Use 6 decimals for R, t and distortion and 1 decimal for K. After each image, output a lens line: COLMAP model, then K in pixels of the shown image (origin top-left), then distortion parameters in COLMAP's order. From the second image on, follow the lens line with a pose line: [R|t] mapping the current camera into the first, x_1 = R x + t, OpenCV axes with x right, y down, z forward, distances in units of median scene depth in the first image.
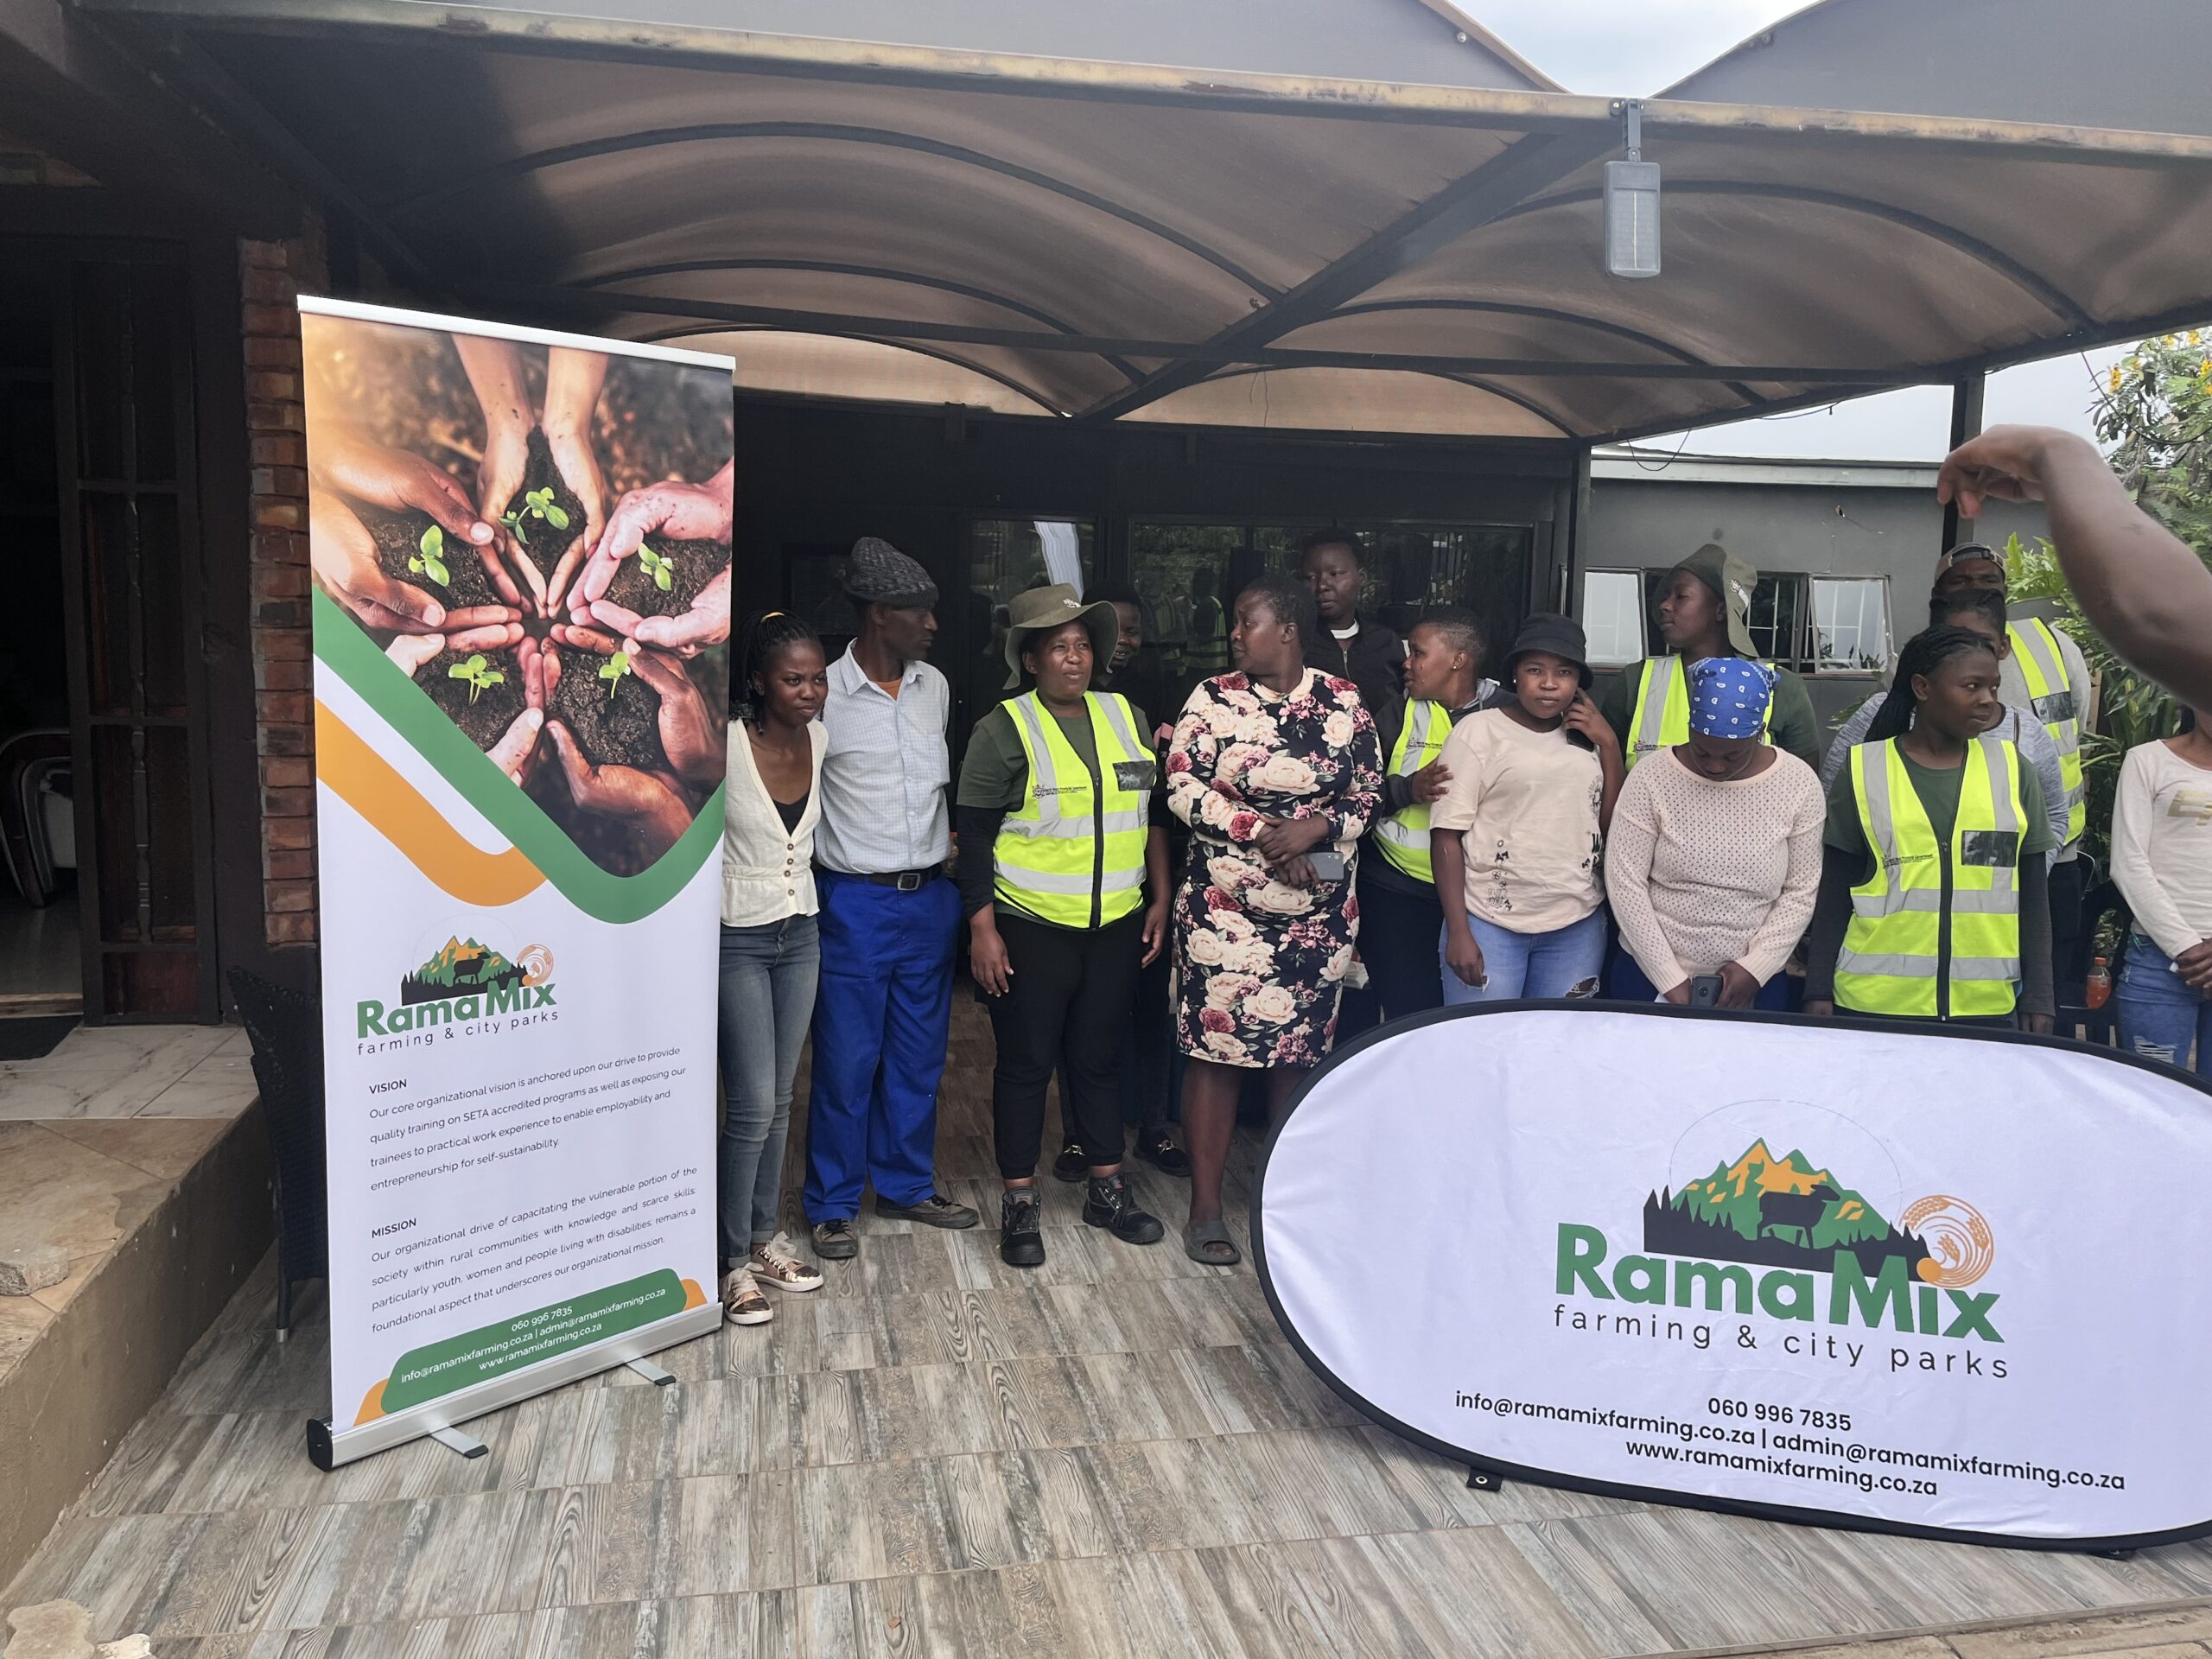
lens RADIAL K [[1751.3, 0, 1104.7], [0, 1751.3, 801.5], [0, 0, 1]] dist [0.051425, -0.059550]
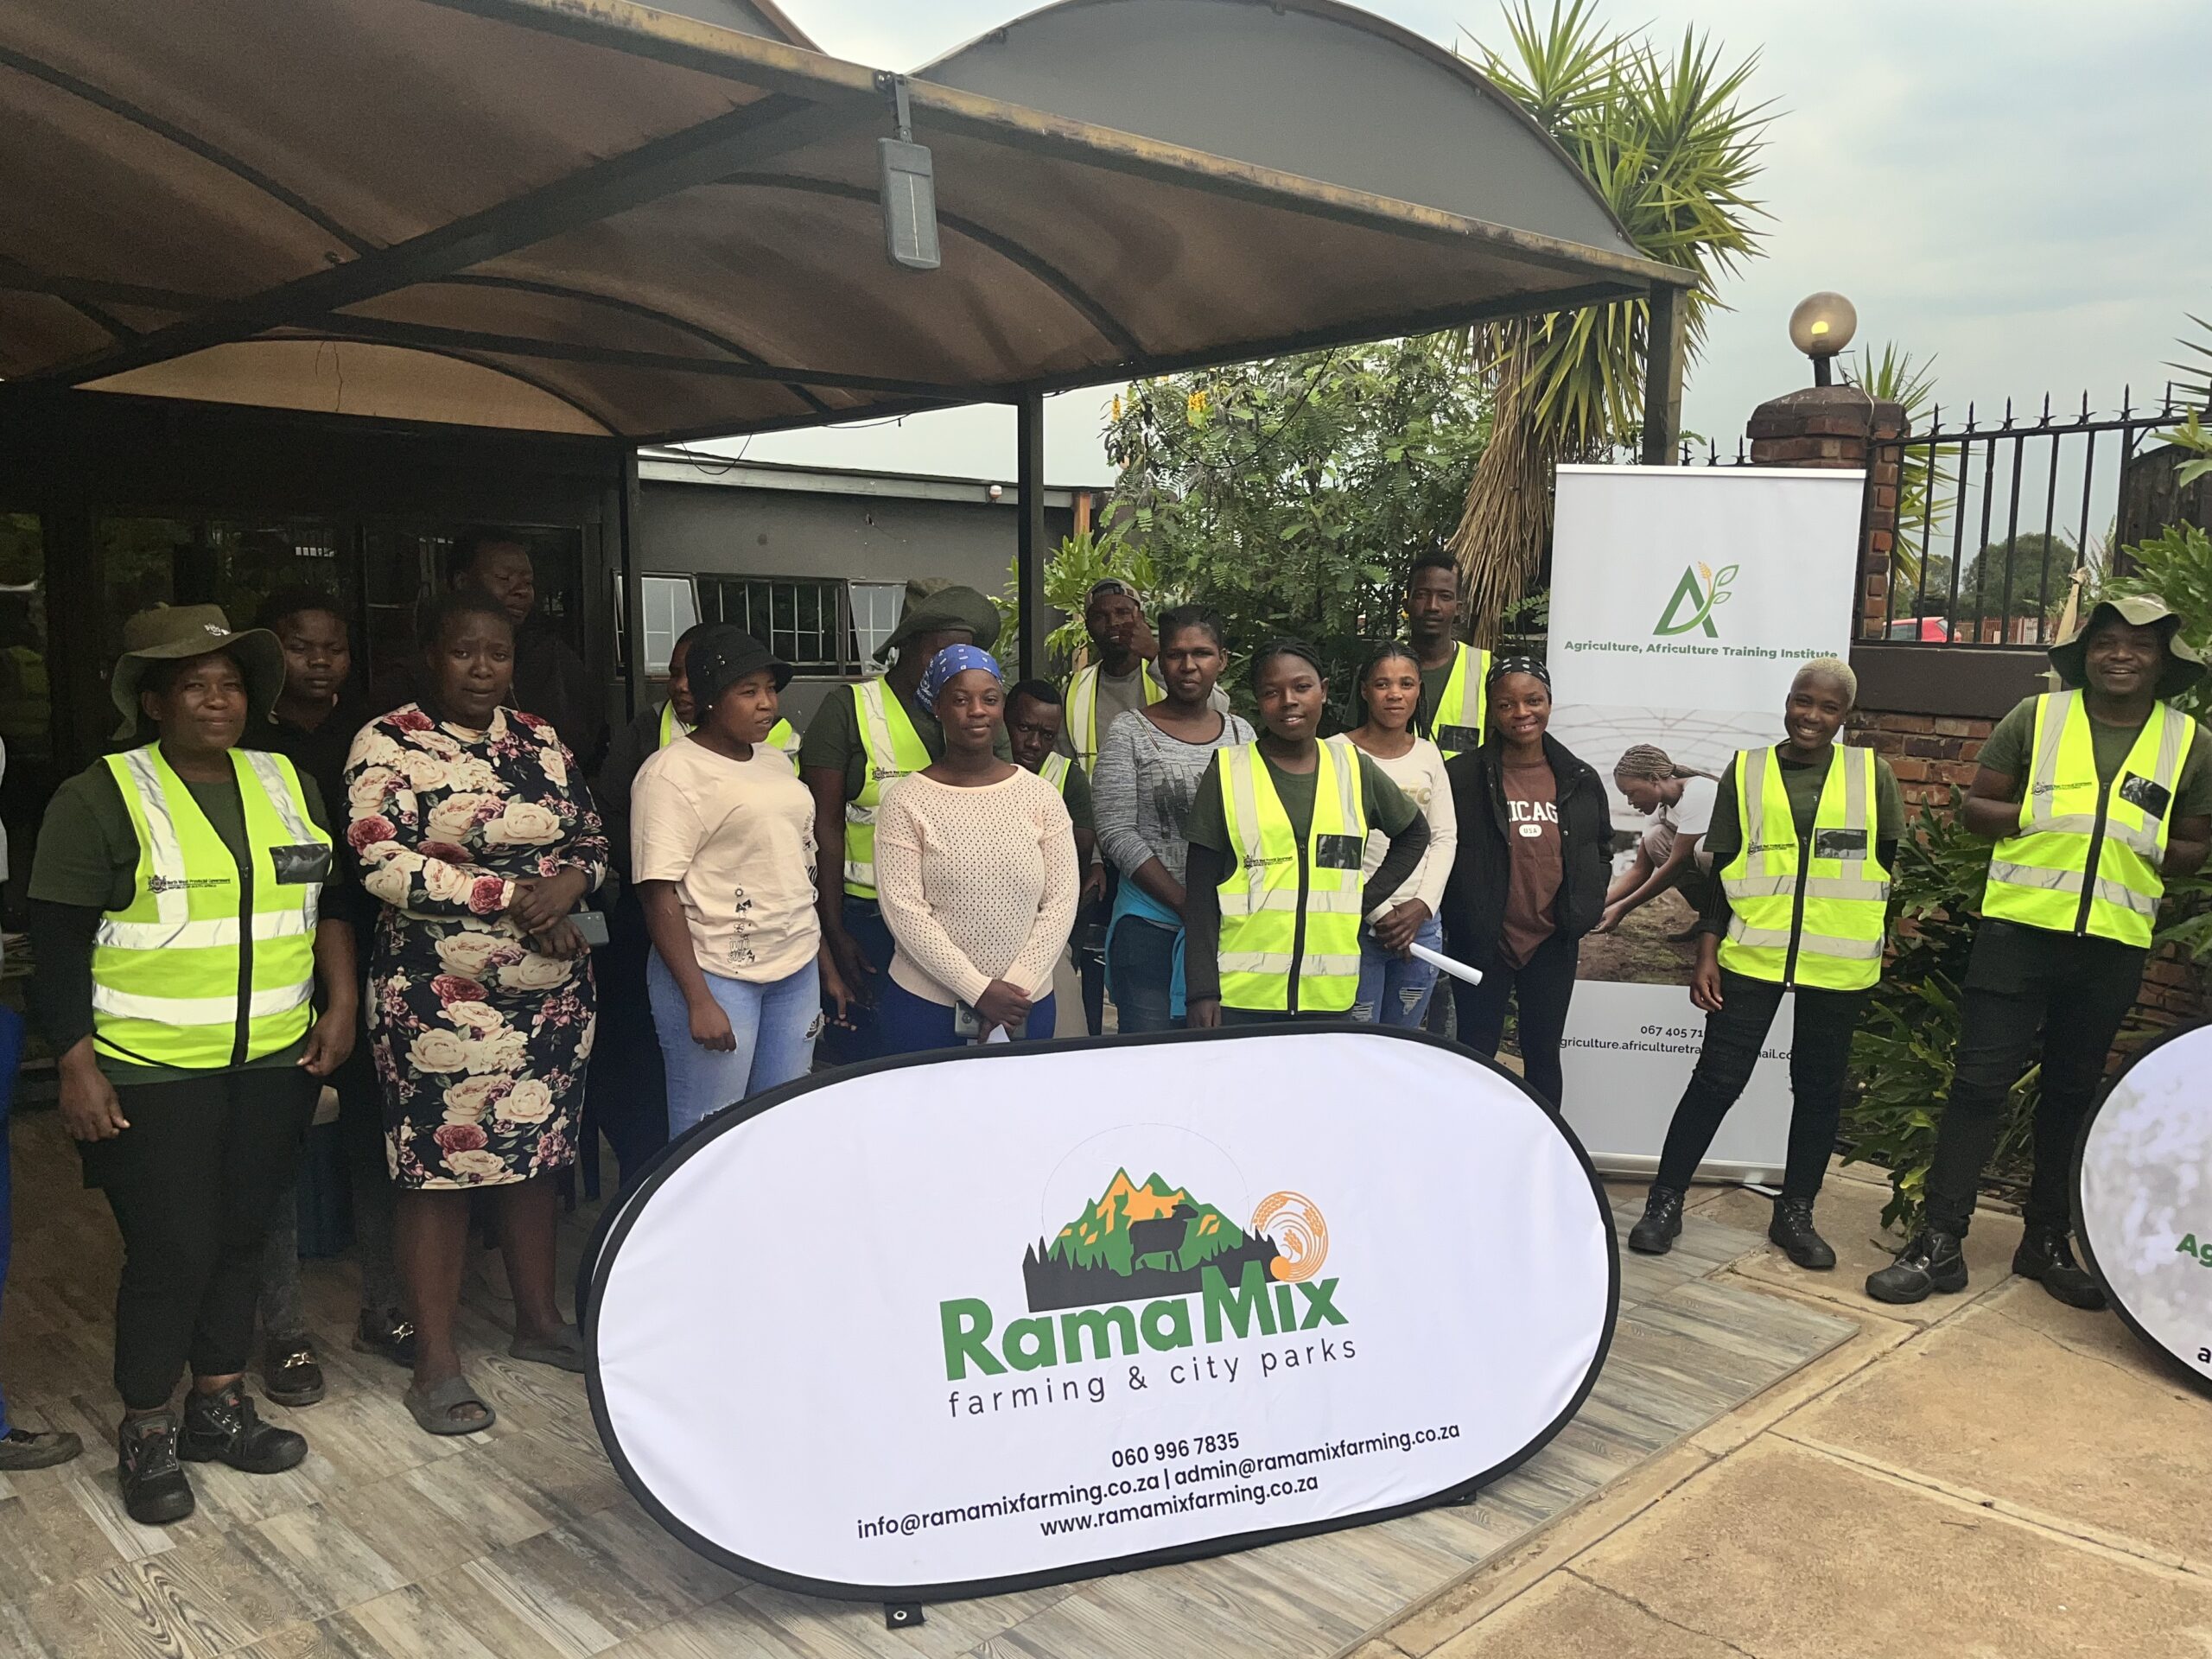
lens RADIAL K [[1751.3, 0, 1104.7], [0, 1751.3, 801.5], [0, 0, 1]] dist [0.051425, -0.059550]
pose [[0.837241, -0.070242, 0.542304, -0.148349], [0.070855, 0.997290, 0.019785, -0.031044], [-0.542225, 0.021860, 0.839949, 0.189645]]
